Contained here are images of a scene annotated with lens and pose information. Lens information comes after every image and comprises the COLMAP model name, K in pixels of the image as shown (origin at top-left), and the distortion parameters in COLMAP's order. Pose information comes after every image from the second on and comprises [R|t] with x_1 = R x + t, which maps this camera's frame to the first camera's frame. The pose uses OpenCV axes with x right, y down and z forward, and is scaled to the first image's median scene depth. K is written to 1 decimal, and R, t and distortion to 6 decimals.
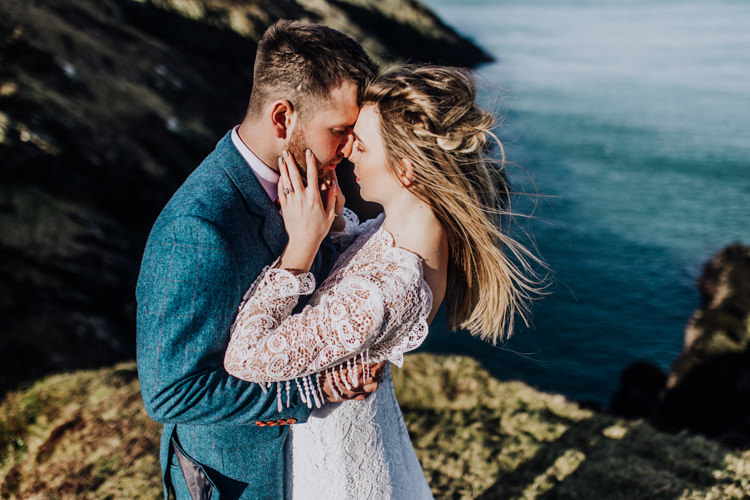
lens RADIAL K [[701.9, 0, 375.0], [0, 701.9, 250.0], [0, 0, 1]] dist [0.014305, 0.000553]
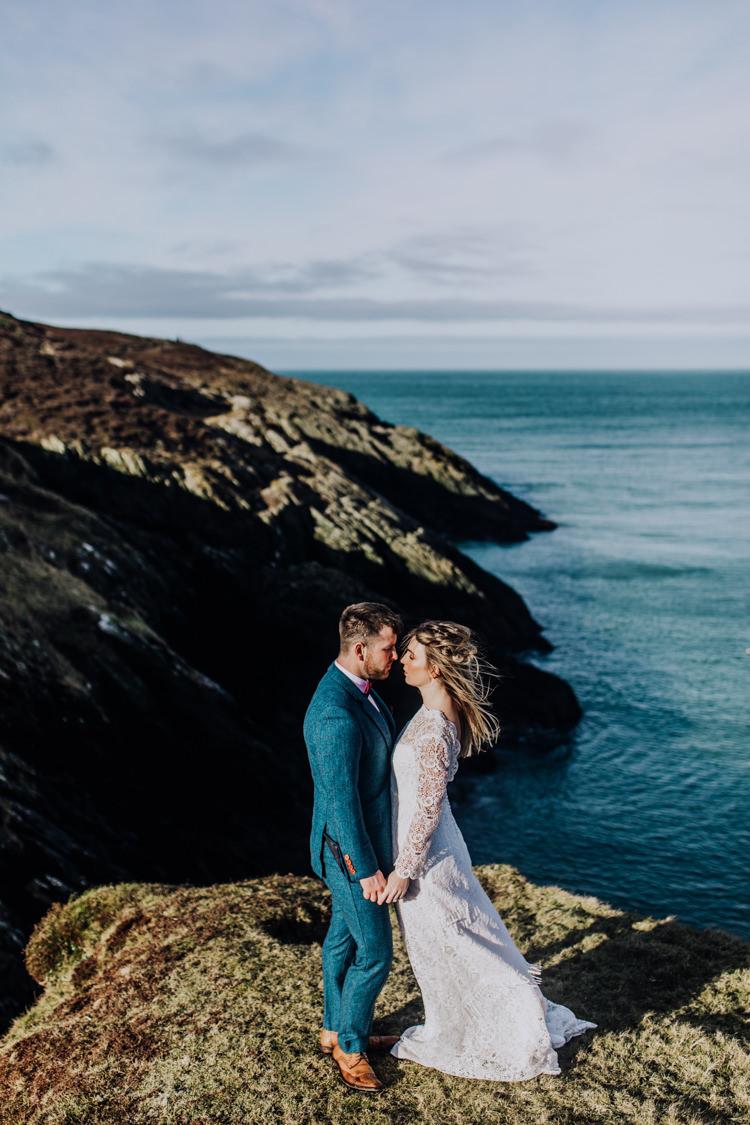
lens RADIAL K [[1066.9, 0, 375.0], [0, 1066.9, 562.5], [0, 0, 1]] dist [0.026557, -0.001683]
pose [[0.999981, -0.003716, -0.004979, -0.052325], [0.002494, 0.974086, -0.226165, 0.080959], [0.005690, 0.226148, 0.974076, -0.666927]]
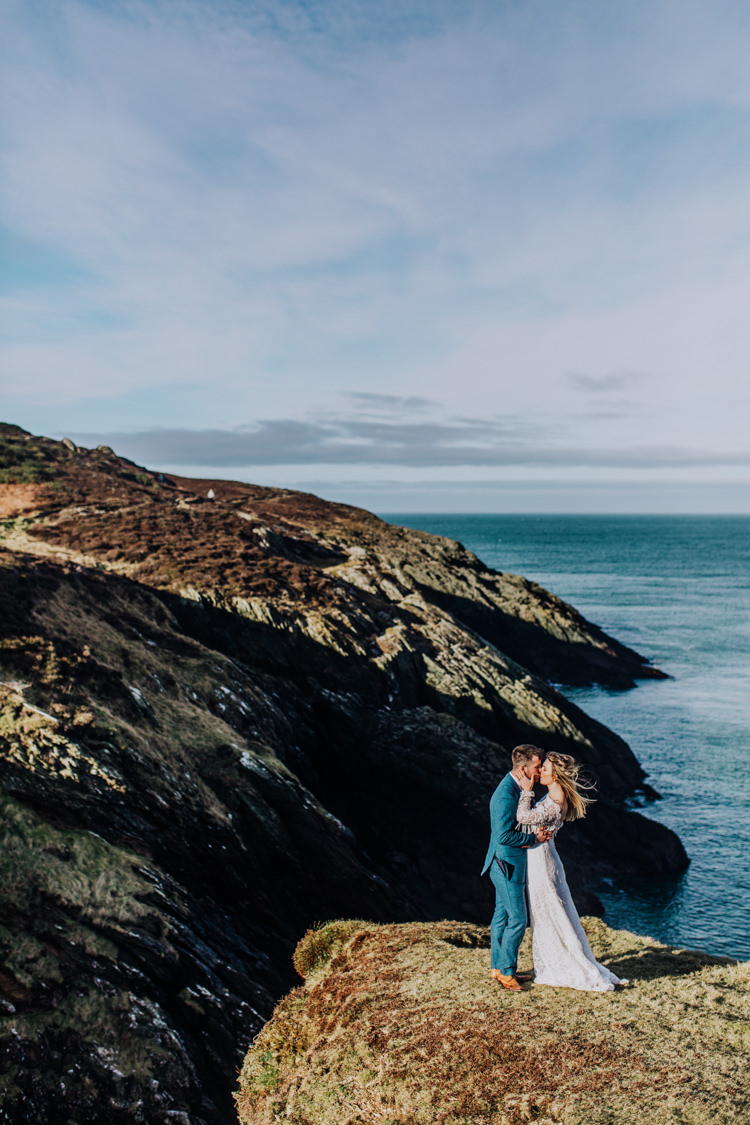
lens RADIAL K [[1066.9, 0, 375.0], [0, 1066.9, 562.5], [0, 0, 1]] dist [0.026557, -0.001683]
pose [[0.994649, 0.002865, -0.103276, -0.123339], [-0.039177, 0.935421, -0.351358, 0.295371], [0.095600, 0.353524, 0.930527, -1.738044]]
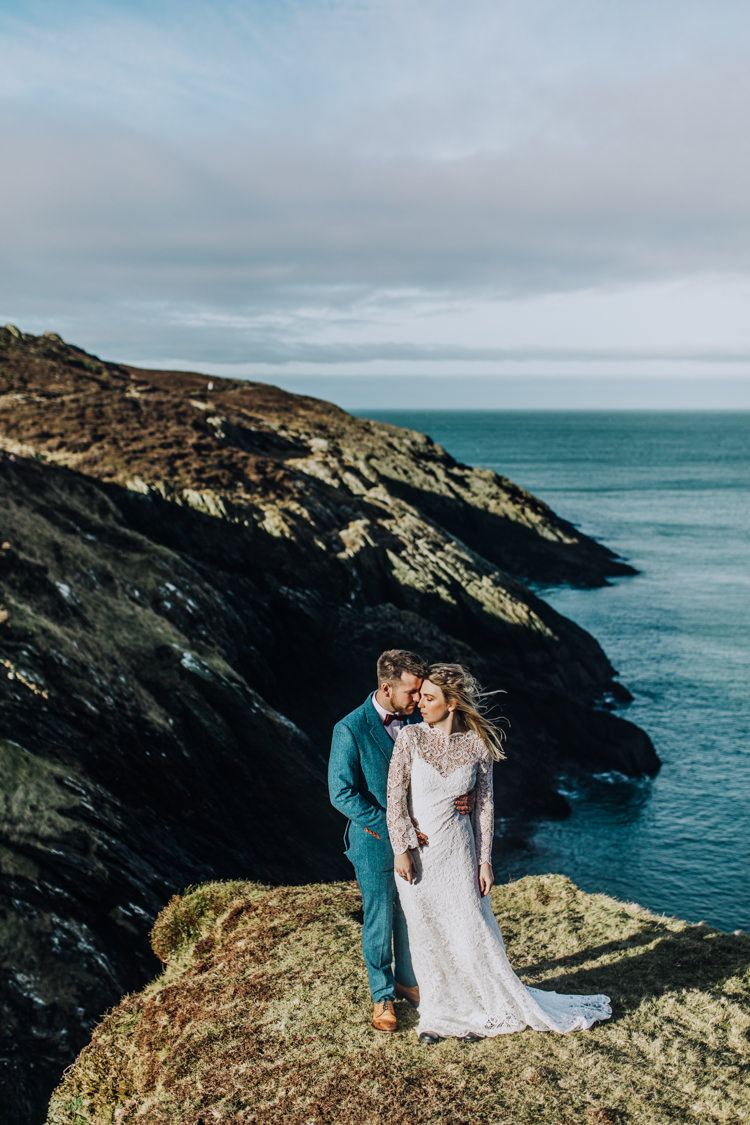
lens RADIAL K [[1082.5, 0, 375.0], [0, 1082.5, 562.5], [0, 0, 1]] dist [0.027573, -0.001914]
pose [[0.997193, 0.008326, -0.074406, -0.049989], [-0.027638, 0.964540, -0.262486, 0.143274], [0.069582, 0.263805, 0.962063, -0.986738]]
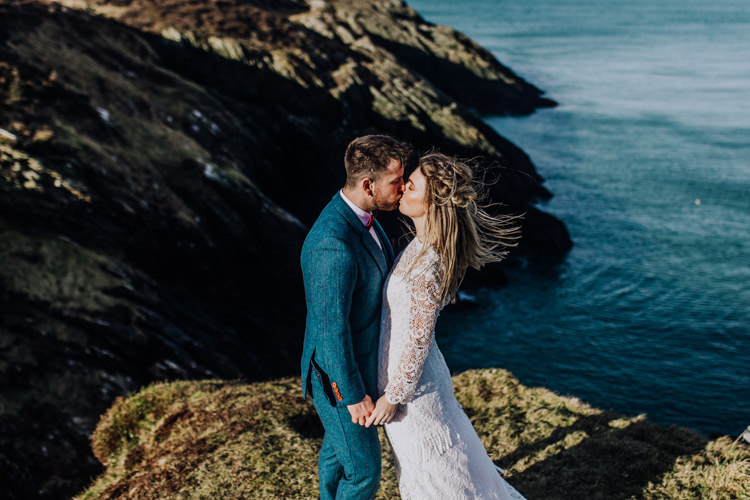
lens RADIAL K [[794.5, 0, 423.6], [0, 794.5, 213.8], [0, 0, 1]] dist [0.021236, 0.005094]
pose [[0.999971, 0.007623, -0.000885, -0.003101], [-0.007674, 0.992293, -0.123678, 0.062129], [-0.000065, 0.123681, 0.992322, -0.414741]]
